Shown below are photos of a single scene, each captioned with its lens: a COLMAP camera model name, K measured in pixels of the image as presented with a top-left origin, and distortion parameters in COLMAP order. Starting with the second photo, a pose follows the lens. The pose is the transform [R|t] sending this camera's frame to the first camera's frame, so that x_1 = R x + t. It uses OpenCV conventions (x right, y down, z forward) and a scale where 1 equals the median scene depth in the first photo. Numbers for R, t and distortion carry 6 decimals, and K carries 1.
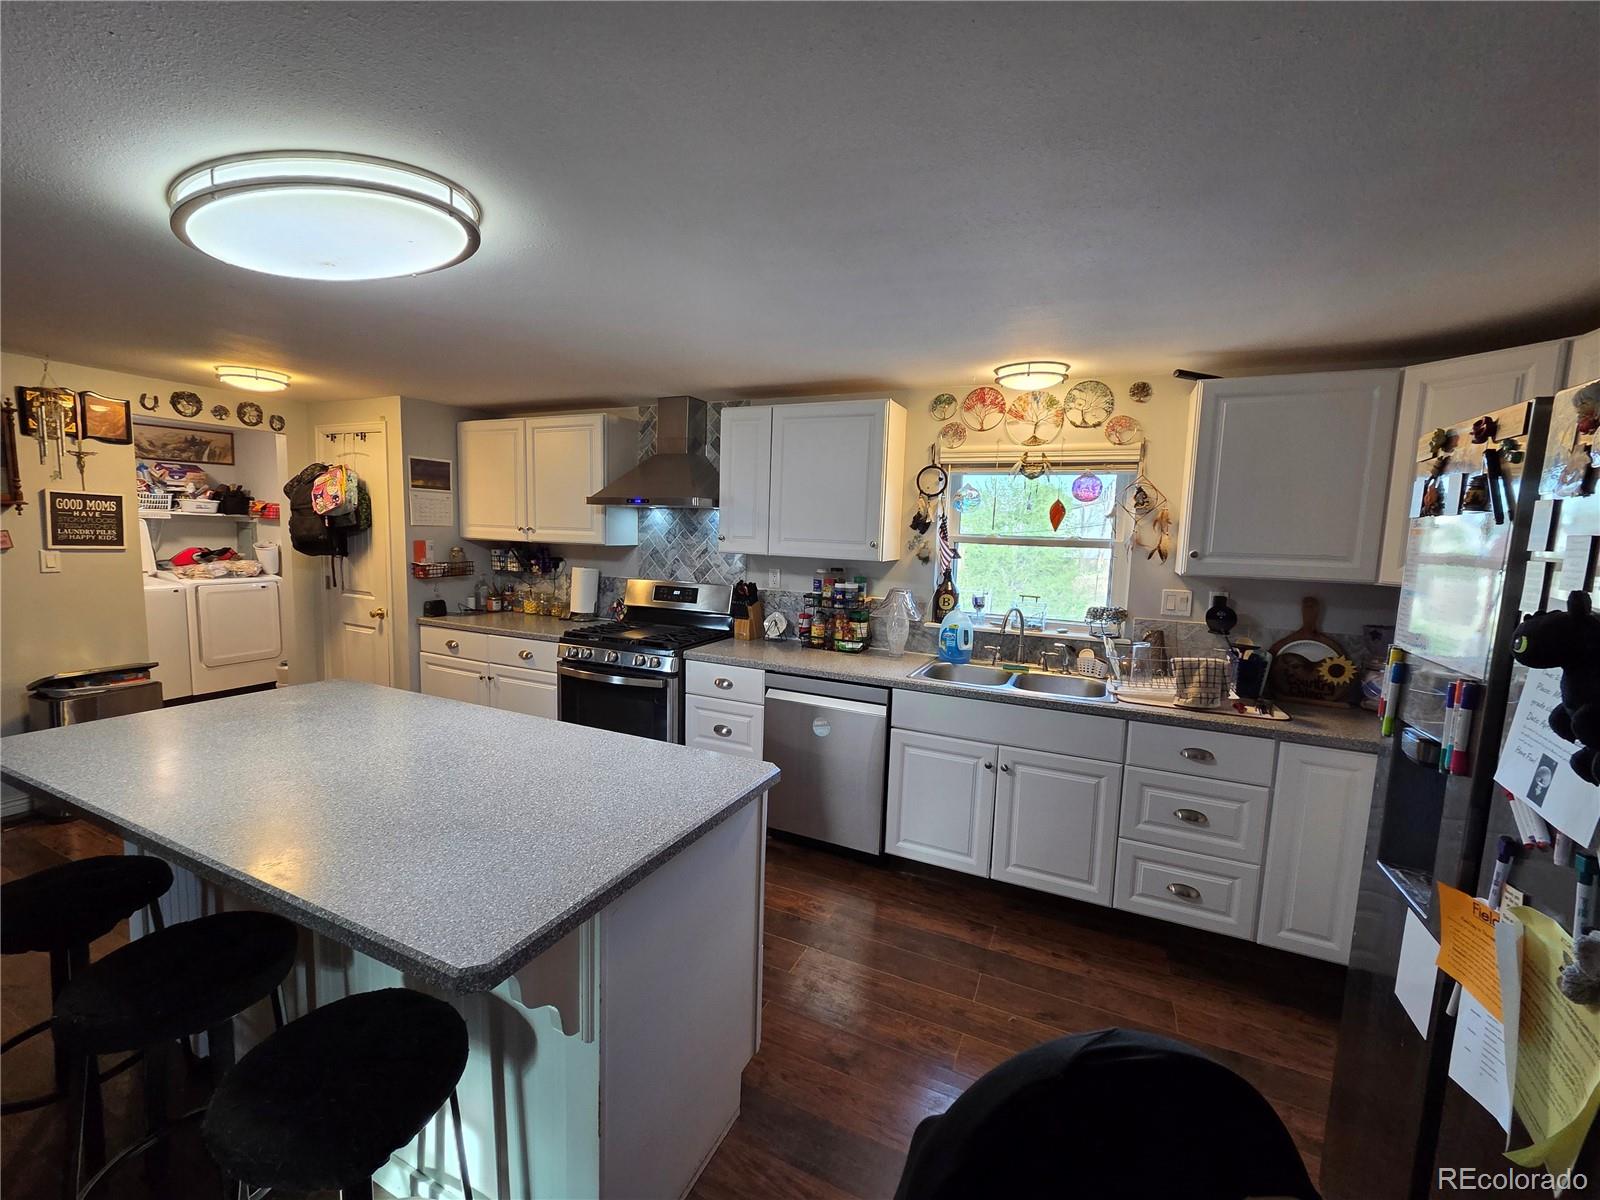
lens RADIAL K [[658.8, 0, 800.3], [0, 658.8, 598.2], [0, 0, 1]] dist [0.008610, -0.002559]
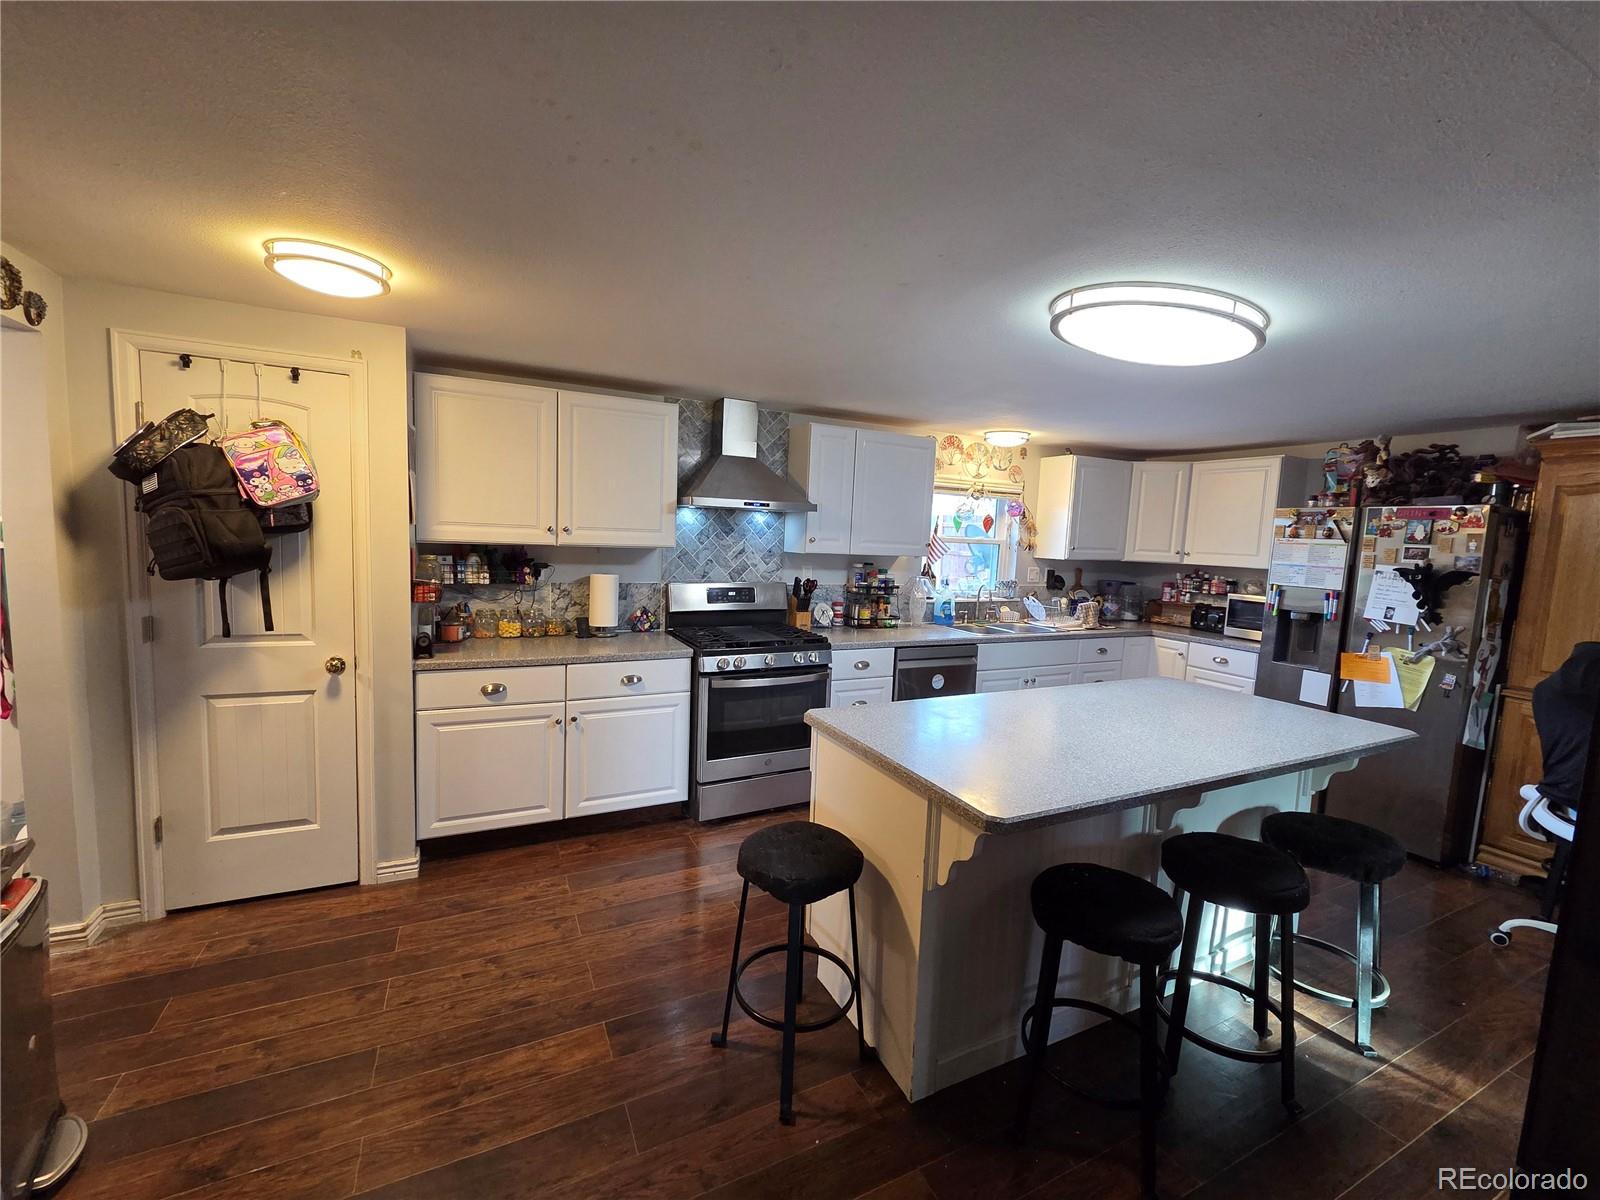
lens RADIAL K [[658.8, 0, 798.3], [0, 658.8, 599.7], [0, 0, 1]] dist [0.008610, -0.002559]
pose [[0.625873, -0.084723, 0.775309, -0.895204], [0.060377, 0.996362, 0.060140, -0.052847], [-0.777584, 0.009171, 0.628712, 0.283608]]
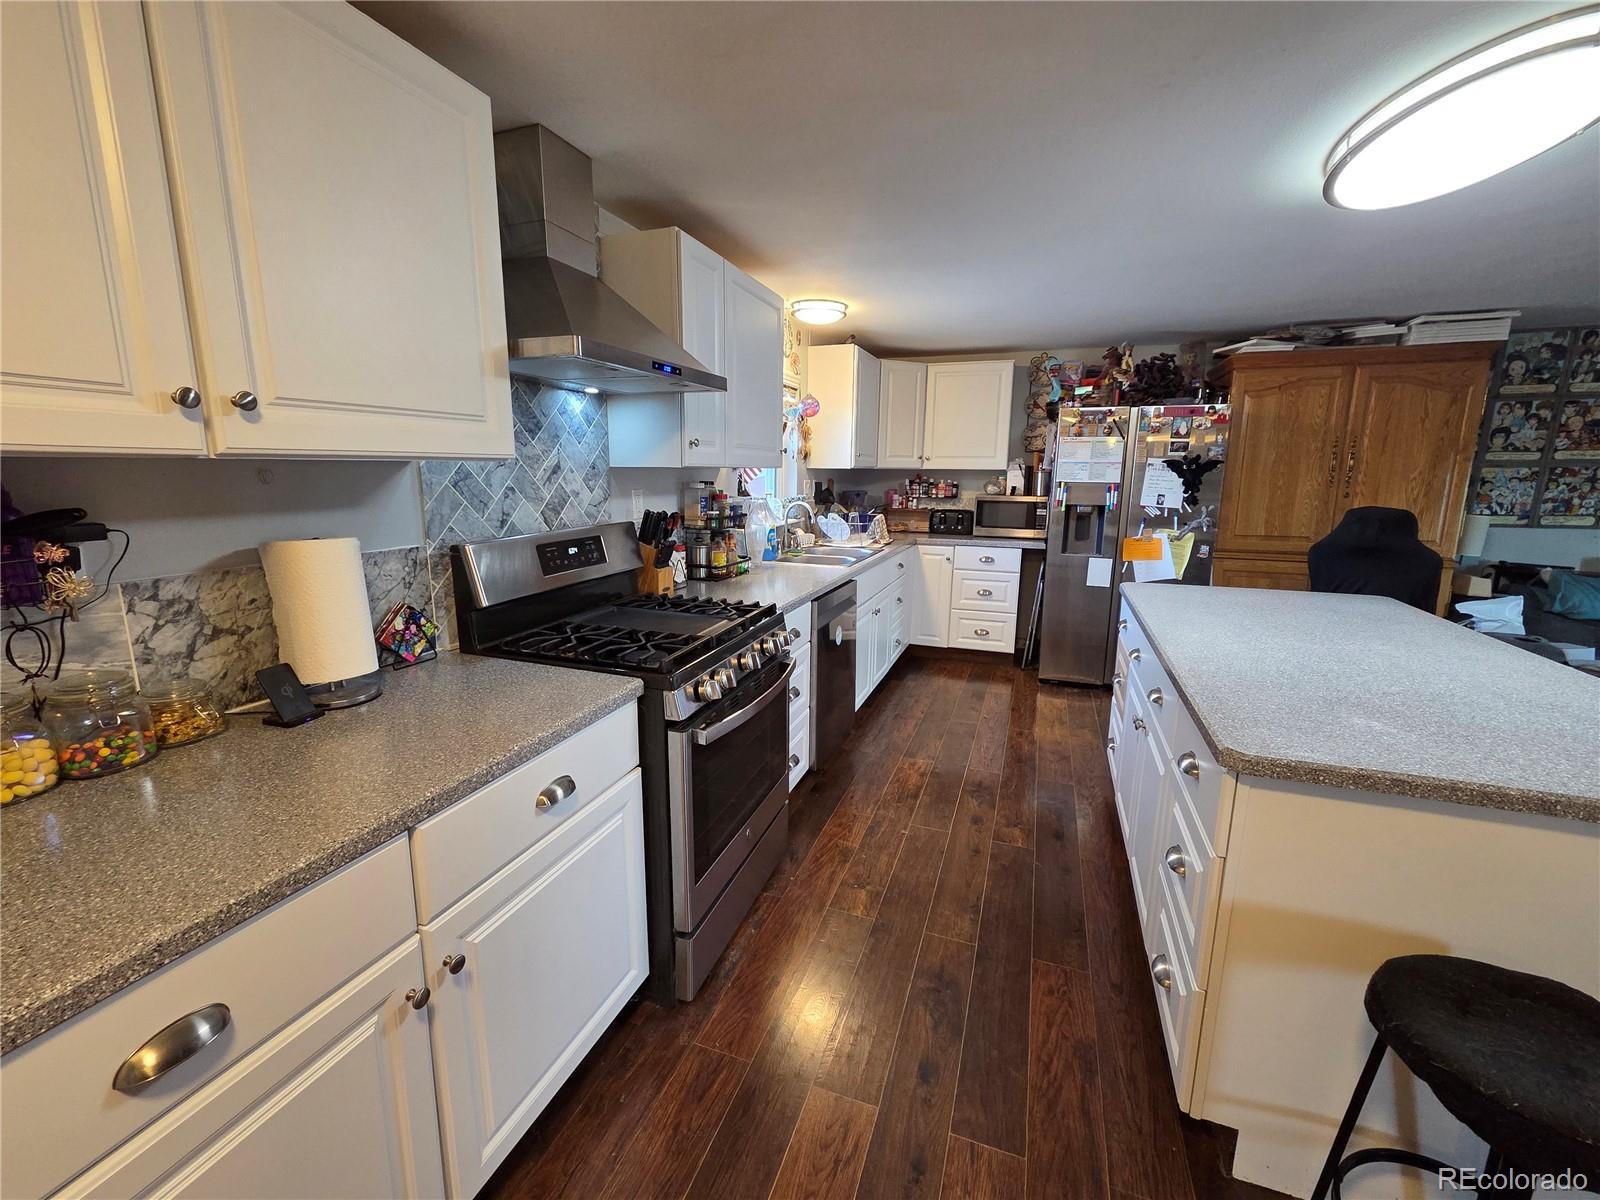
lens RADIAL K [[658.8, 0, 796.4], [0, 658.8, 593.5], [0, 0, 1]] dist [0.008610, -0.002559]
pose [[-0.081379, -0.217077, 0.972756, -0.705549], [0.093140, 0.970066, 0.224269, -0.074974], [-0.992322, 0.108854, -0.058725, 0.848662]]
